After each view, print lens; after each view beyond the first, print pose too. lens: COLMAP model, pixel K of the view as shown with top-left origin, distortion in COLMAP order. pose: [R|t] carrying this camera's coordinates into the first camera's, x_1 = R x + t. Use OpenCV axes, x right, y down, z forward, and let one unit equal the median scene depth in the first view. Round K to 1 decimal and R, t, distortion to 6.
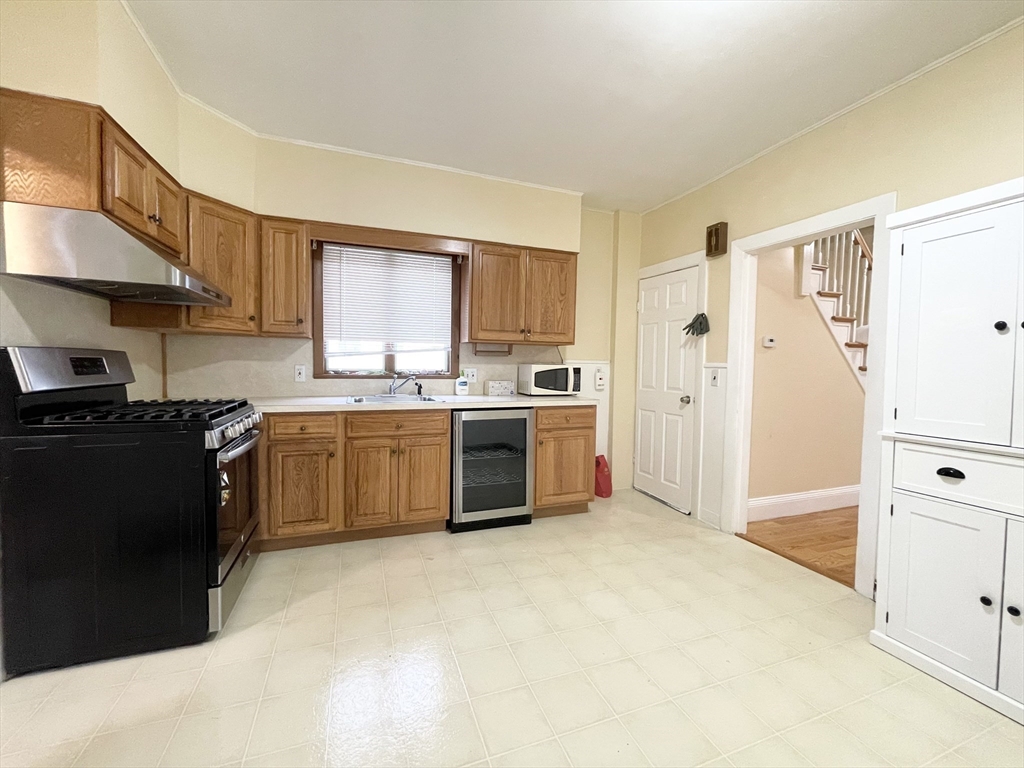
lens RADIAL K [[413.6, 0, 507.5], [0, 413.6, 381.1], [0, 0, 1]] dist [-0.002980, -0.000024]
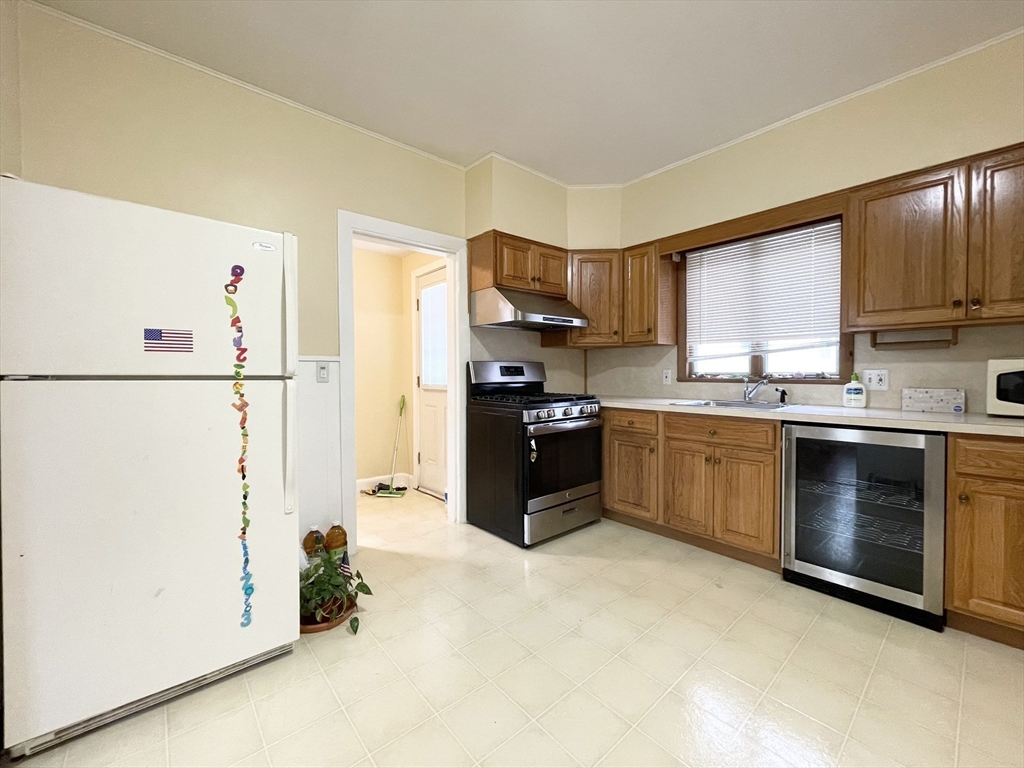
lens RADIAL K [[413.6, 0, 506.7], [0, 413.6, 380.9], [0, 0, 1]] dist [-0.002980, -0.000024]
pose [[0.349189, 0.002978, -0.937048, 0.417194], [-0.028038, 0.999580, -0.007272, 0.012925], [0.936633, 0.028812, 0.349126, 0.231670]]
